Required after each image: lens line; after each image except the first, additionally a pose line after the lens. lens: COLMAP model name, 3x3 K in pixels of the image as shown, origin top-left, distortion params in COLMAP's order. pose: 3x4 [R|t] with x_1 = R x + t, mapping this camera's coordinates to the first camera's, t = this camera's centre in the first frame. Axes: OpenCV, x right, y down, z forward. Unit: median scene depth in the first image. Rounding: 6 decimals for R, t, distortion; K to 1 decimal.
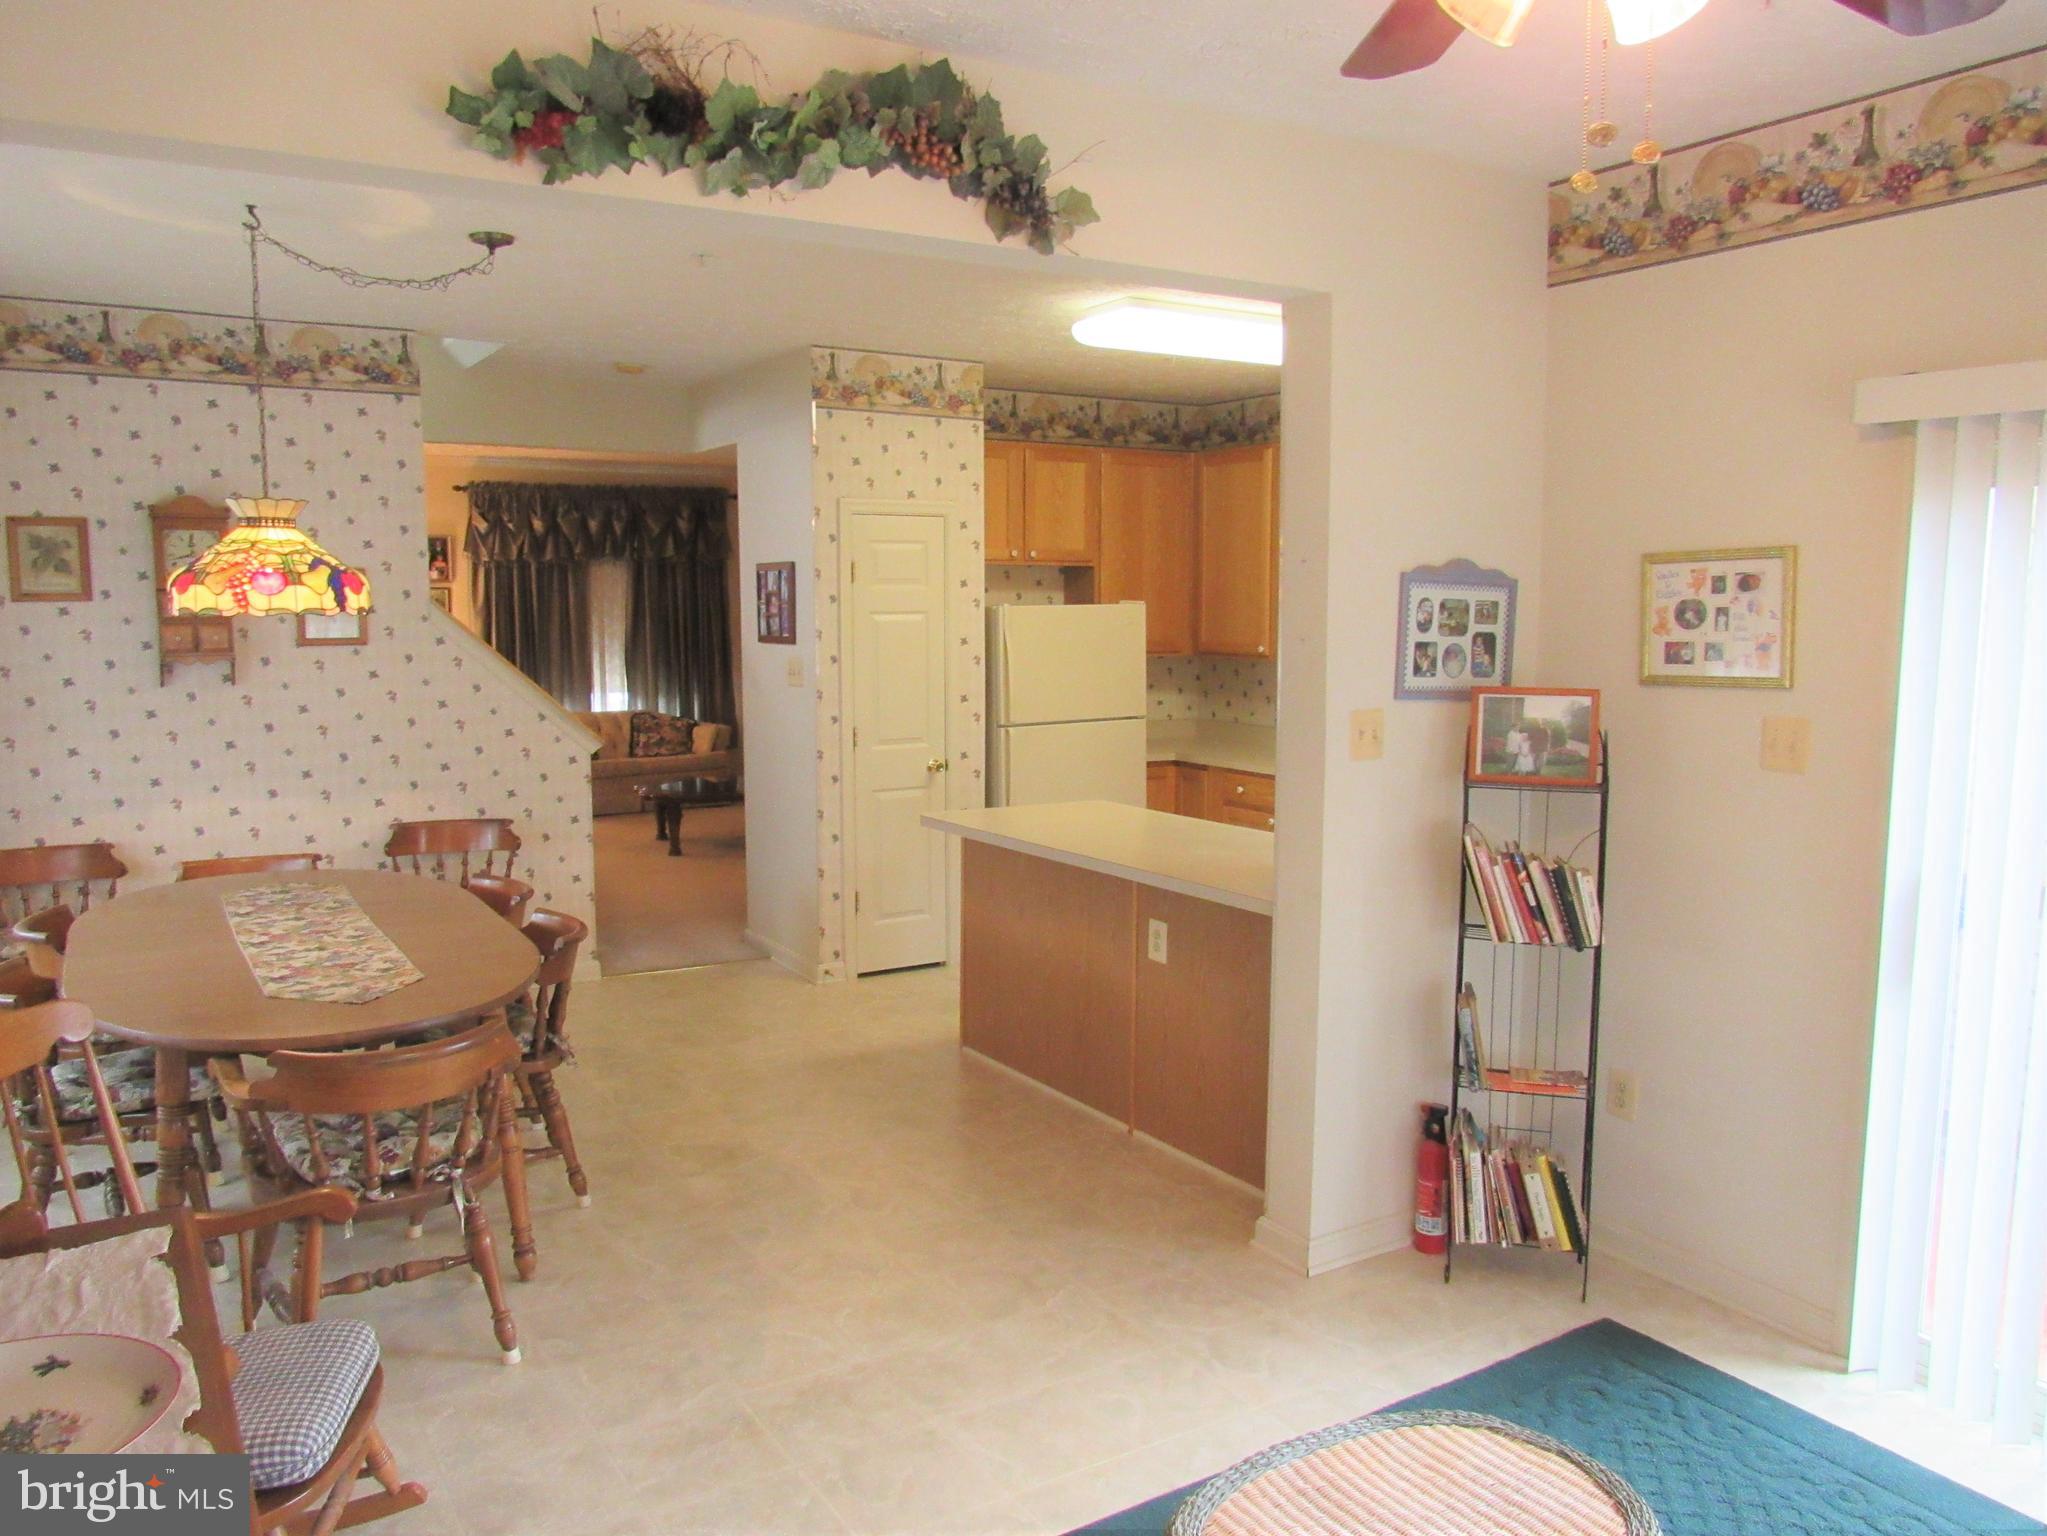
lens RADIAL K [[1505.2, 0, 1031.5], [0, 1505.2, 787.7], [0, 0, 1]] dist [-0.036844, 0.002326]
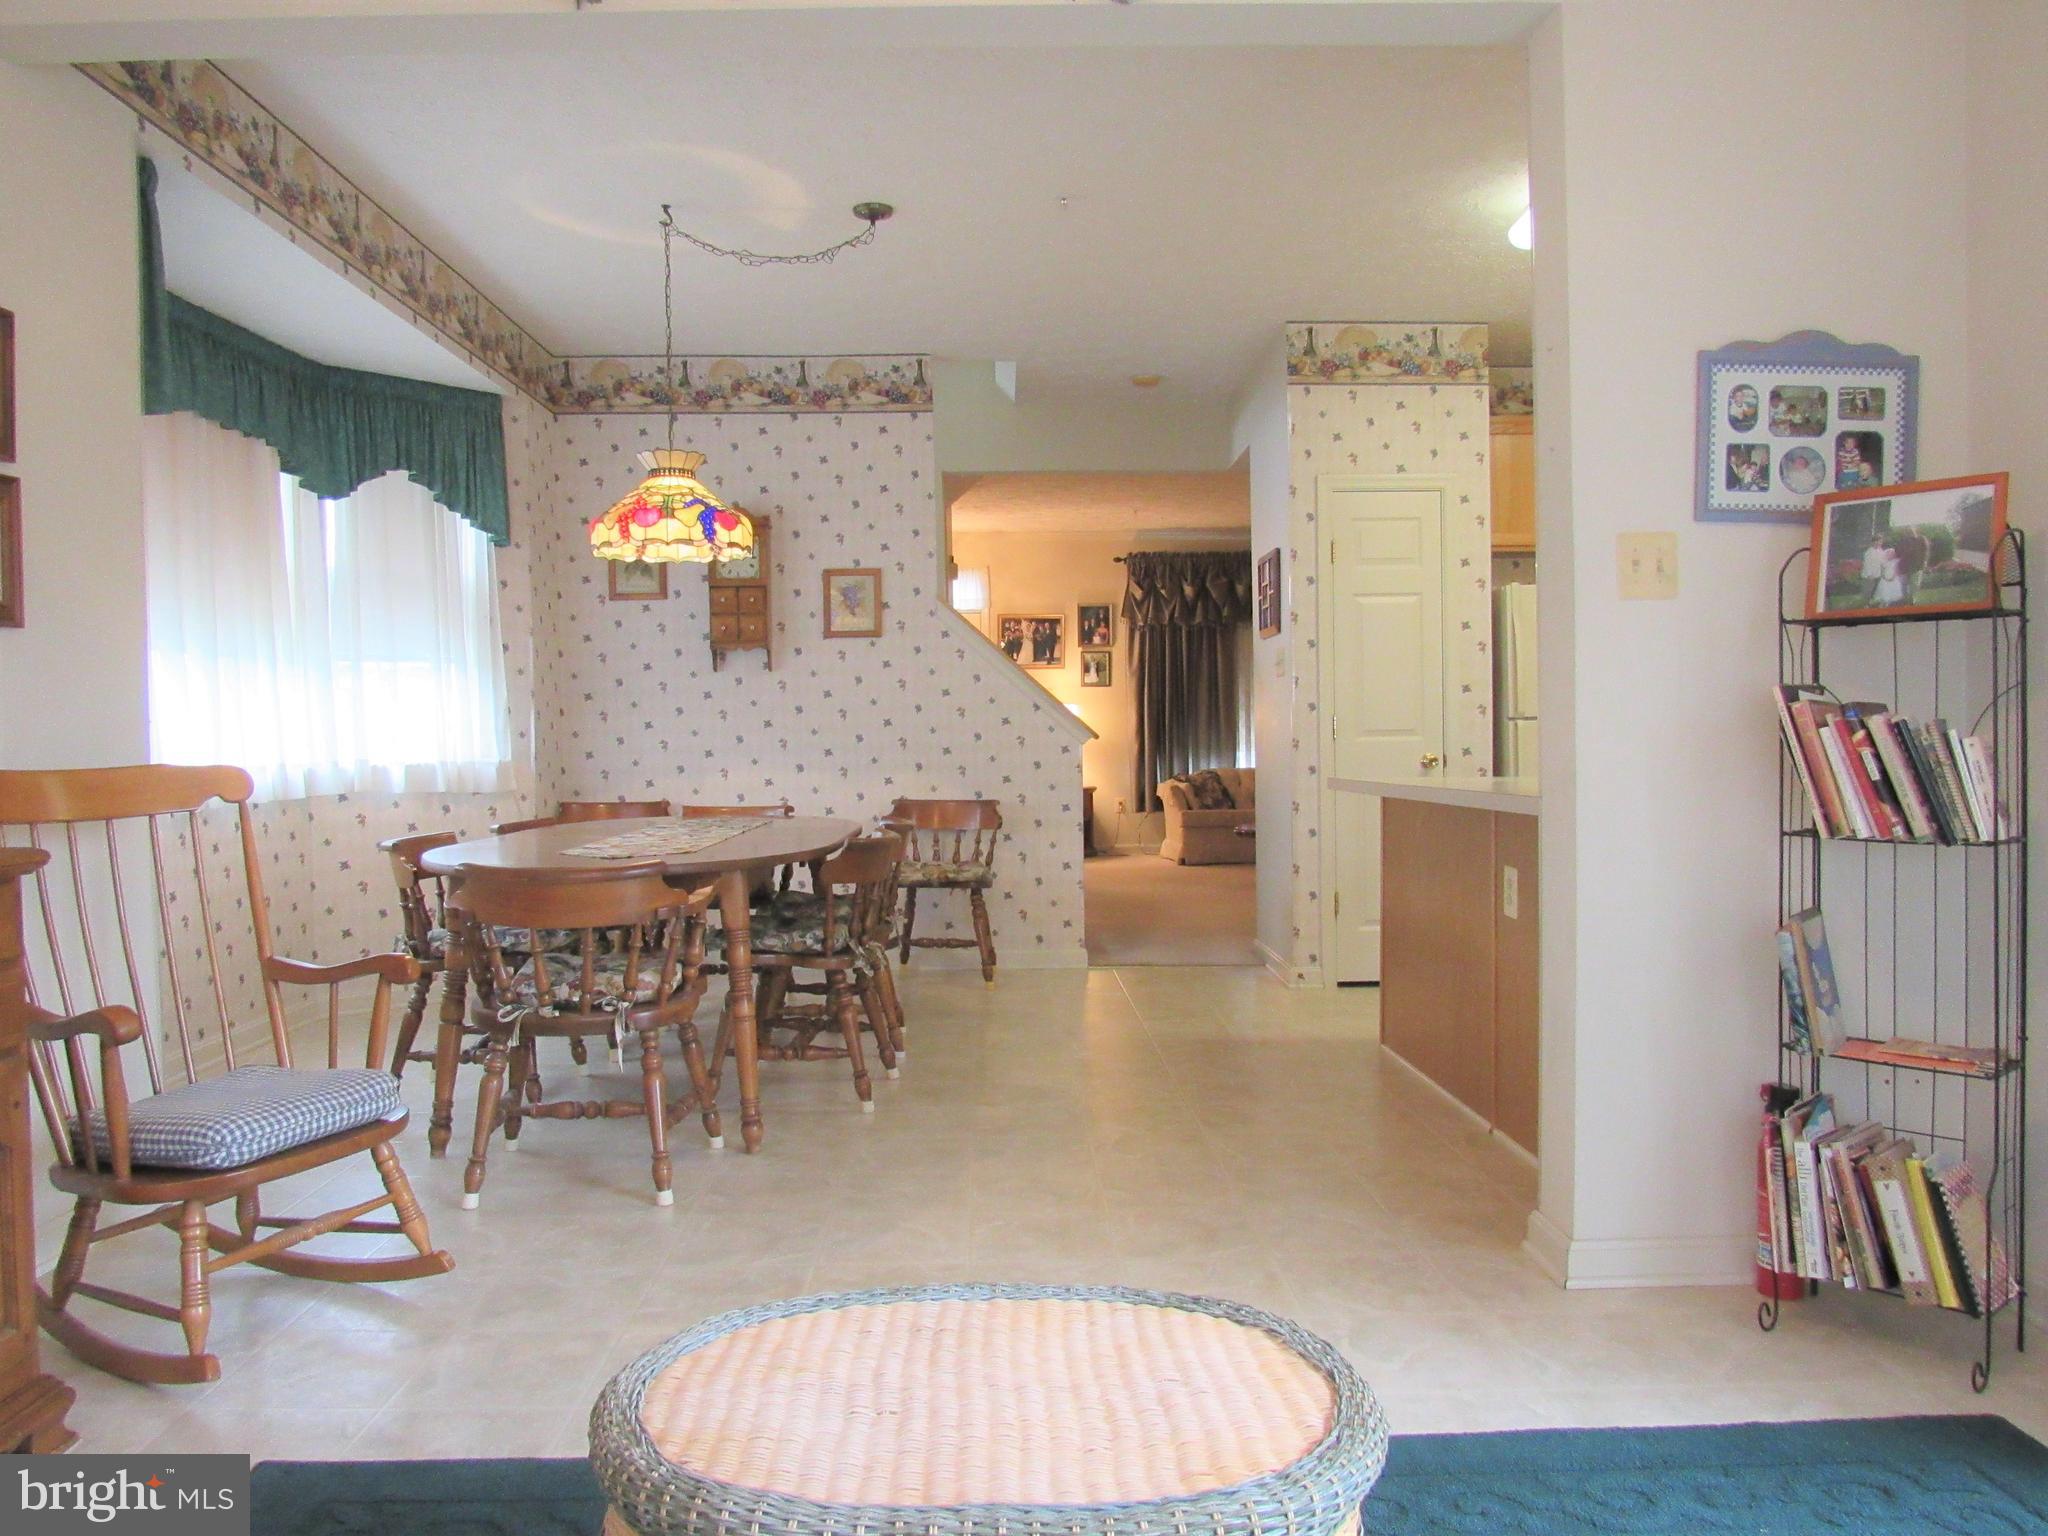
lens RADIAL K [[1460.8, 0, 1024.0], [0, 1460.8, 768.0], [0, 0, 1]] dist [-0.047567, 0.063783]
pose [[0.861620, -0.000958, -0.507553, 0.217927], [-0.048249, 0.995315, -0.083785, 0.096443], [0.505256, 0.096679, 0.857537, 0.148193]]
